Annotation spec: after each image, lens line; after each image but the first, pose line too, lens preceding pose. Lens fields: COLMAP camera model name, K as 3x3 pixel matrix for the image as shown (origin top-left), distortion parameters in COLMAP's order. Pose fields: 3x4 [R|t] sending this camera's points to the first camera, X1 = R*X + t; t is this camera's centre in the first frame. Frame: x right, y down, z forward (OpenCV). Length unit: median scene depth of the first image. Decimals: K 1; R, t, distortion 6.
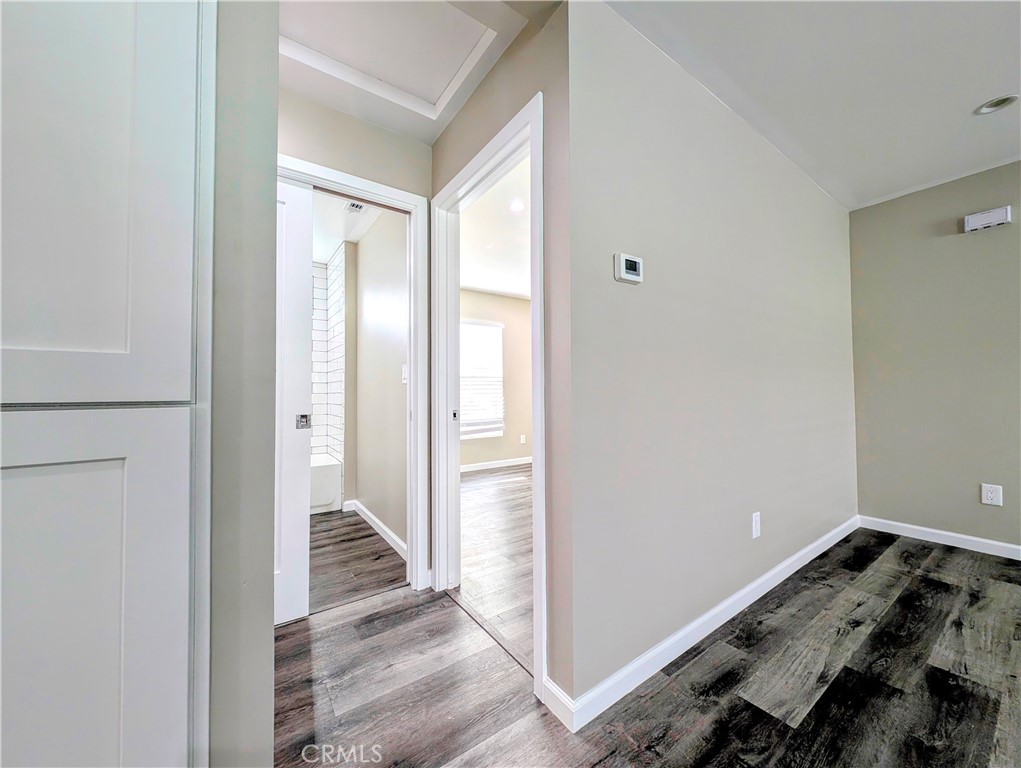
lens RADIAL K [[384.4, 0, 512.1], [0, 384.4, 381.2], [0, 0, 1]] dist [0.004443, -0.002630]
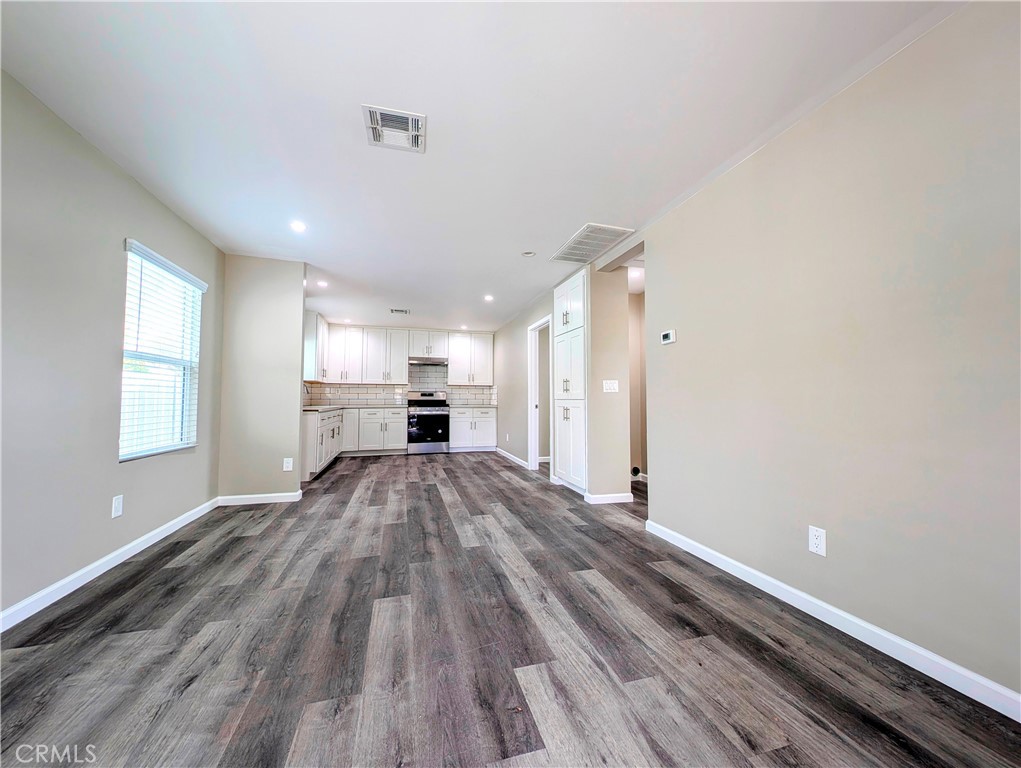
lens RADIAL K [[384.4, 0, 513.6], [0, 384.4, 383.2], [0, 0, 1]] dist [0.004443, -0.002630]
pose [[-0.321896, -0.034525, -0.946145, 1.831155], [0.026454, 0.998617, -0.045440, 0.014902], [0.946405, -0.039656, -0.320538, 0.642254]]
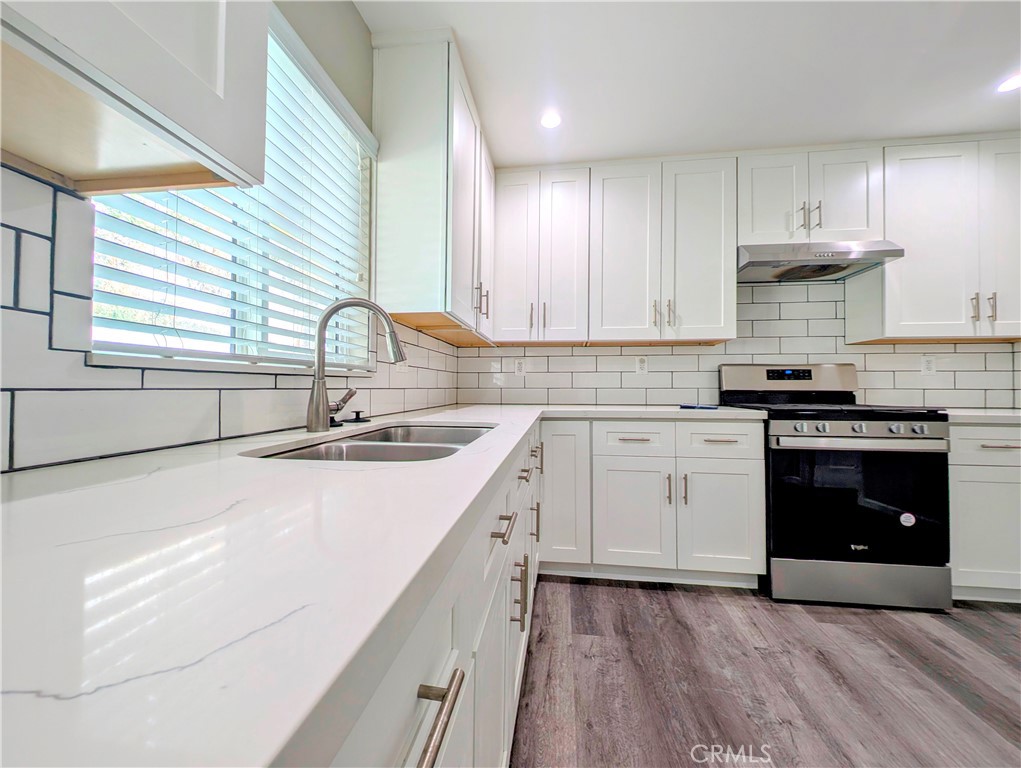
lens RADIAL K [[384.4, 0, 512.3], [0, 384.4, 382.2], [0, 0, 1]] dist [0.004443, -0.002630]
pose [[-0.672272, -0.007060, -0.740271, -0.218221], [0.021156, 0.999363, -0.028743, -0.030296], [0.740002, -0.034984, -0.671694, -1.362756]]
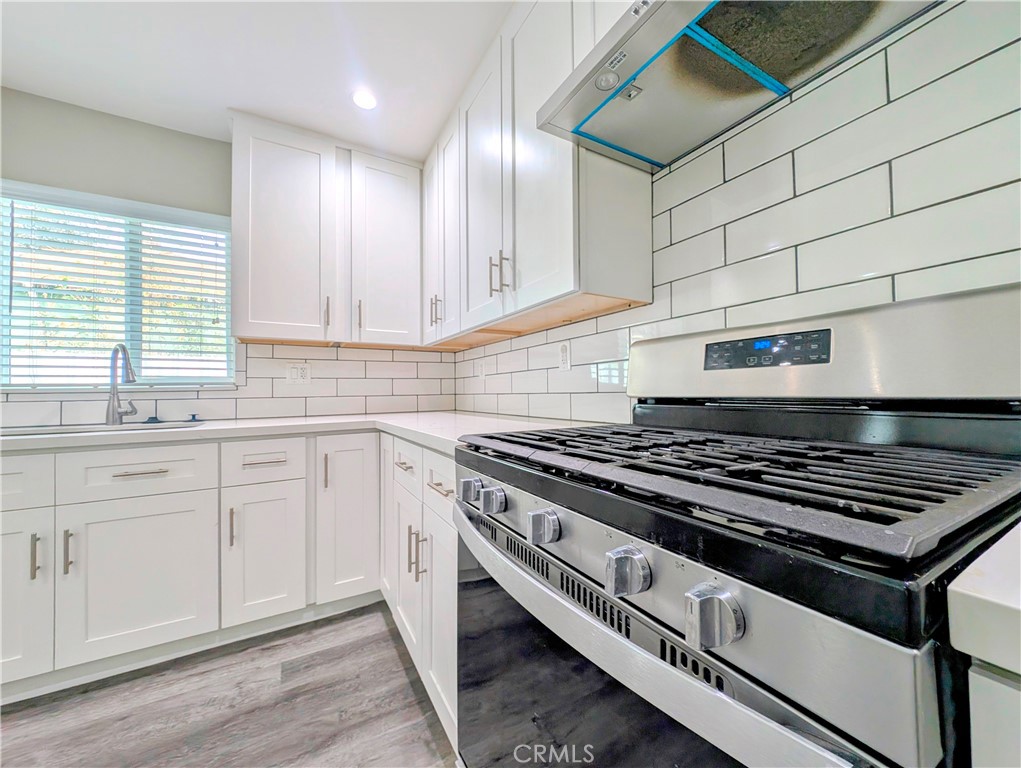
lens RADIAL K [[384.4, 0, 516.9], [0, 384.4, 382.3], [0, 0, 1]] dist [0.004443, -0.002630]
pose [[-0.995993, 0.022806, 0.086471, -1.500012], [0.018379, 0.998496, -0.051647, -0.019964], [-0.087519, -0.049850, -0.994915, -1.083194]]
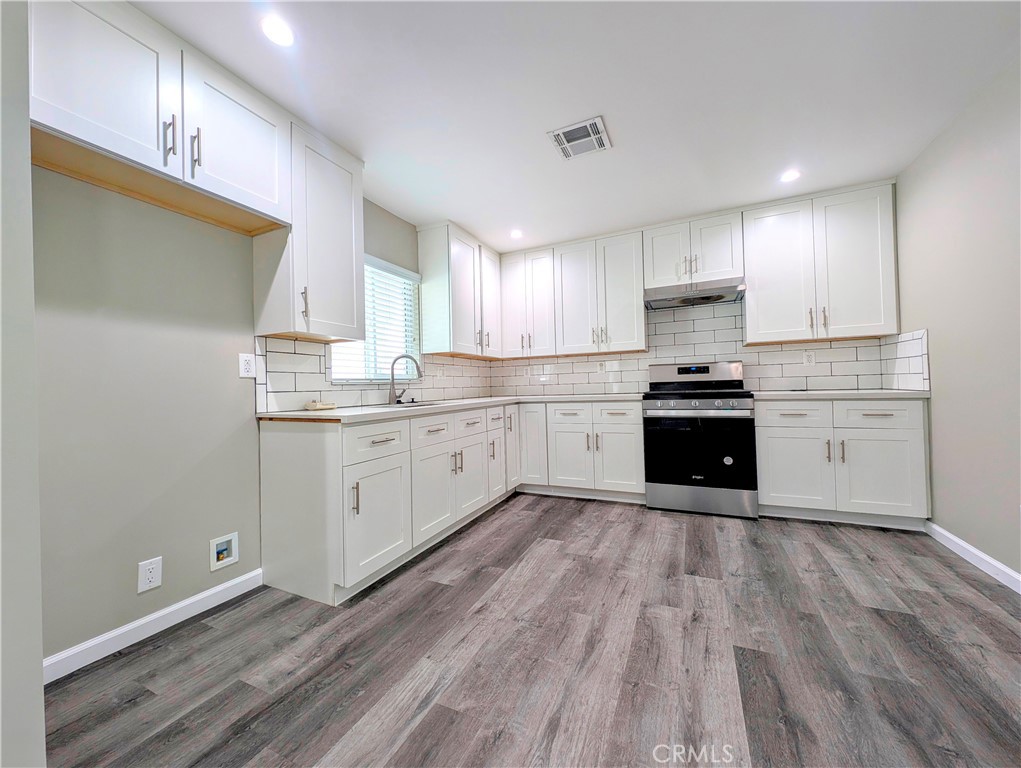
lens RADIAL K [[384.4, 0, 511.4], [0, 384.4, 382.5], [0, 0, 1]] dist [0.004443, -0.002630]
pose [[-0.866484, 0.025894, -0.498532, -0.092998], [0.048331, 0.998314, -0.032150, 0.002112], [0.496859, -0.051952, -0.866275, -0.398585]]
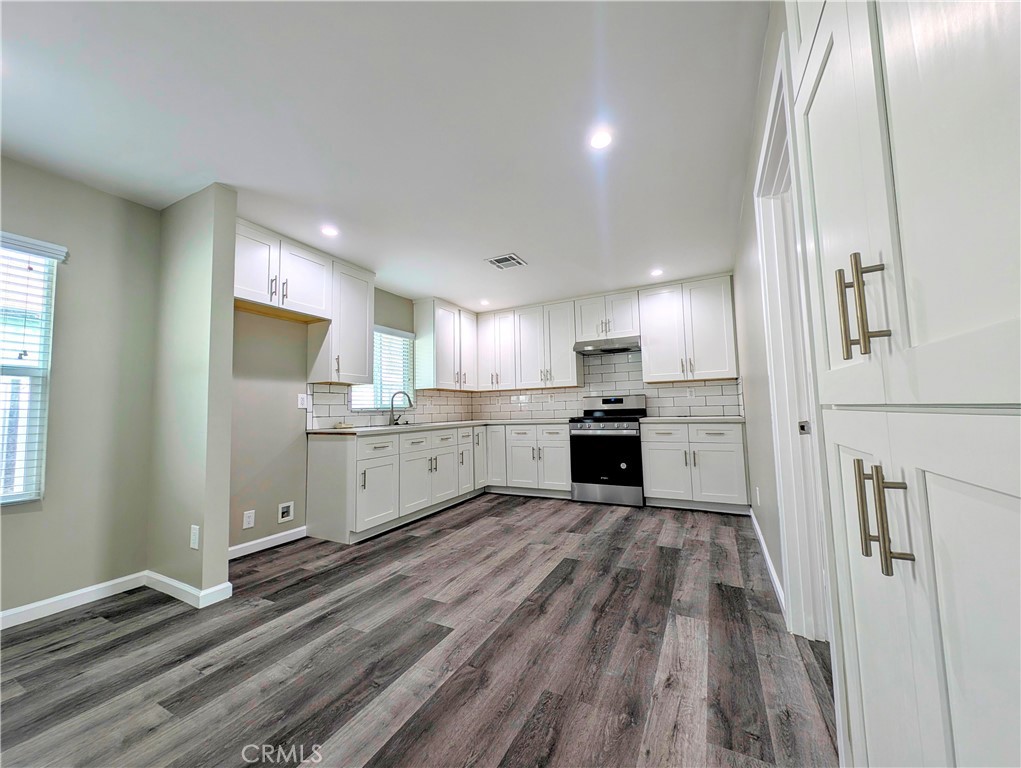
lens RADIAL K [[384.4, 0, 512.2], [0, 384.4, 381.9], [0, 0, 1]] dist [0.004443, -0.002630]
pose [[-0.885965, -0.004413, -0.463731, -0.026017], [0.045340, 0.994340, -0.096085, 0.012709], [0.461530, -0.106154, -0.880750, 0.345801]]
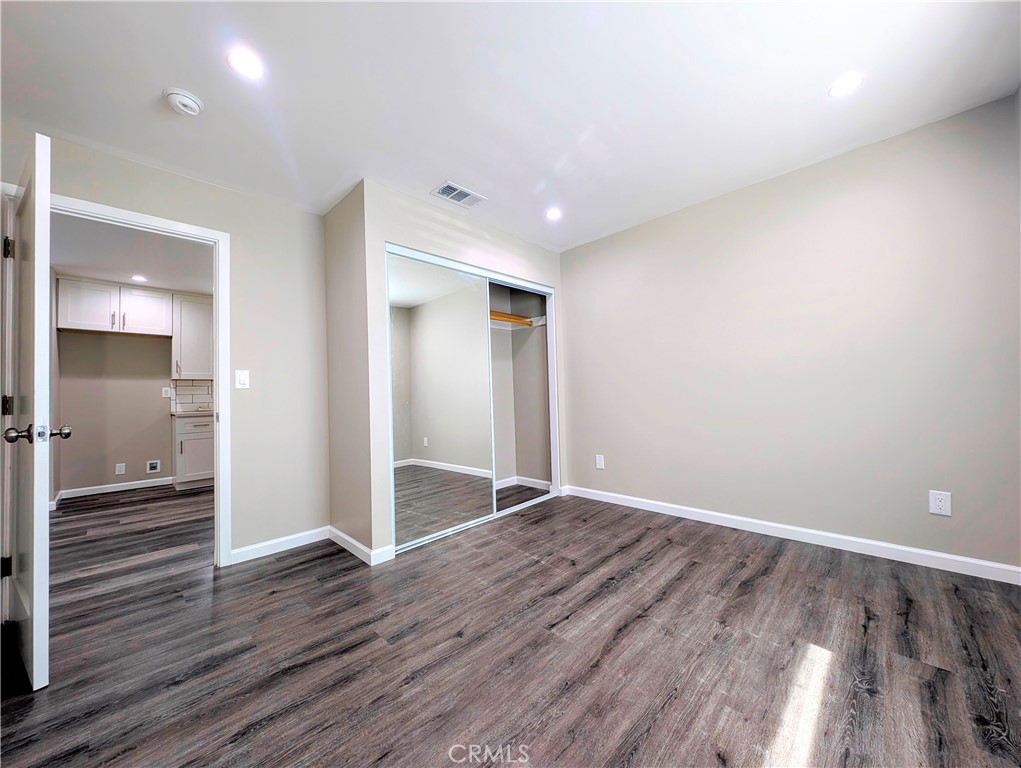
lens RADIAL K [[384.4, 0, 511.9], [0, 384.4, 382.9], [0, 0, 1]] dist [0.004443, -0.002630]
pose [[-0.984208, 0.031511, -0.174187, -1.844004], [0.042529, 0.997299, -0.059886, 0.075309], [0.171830, -0.066348, -0.982890, 1.280699]]
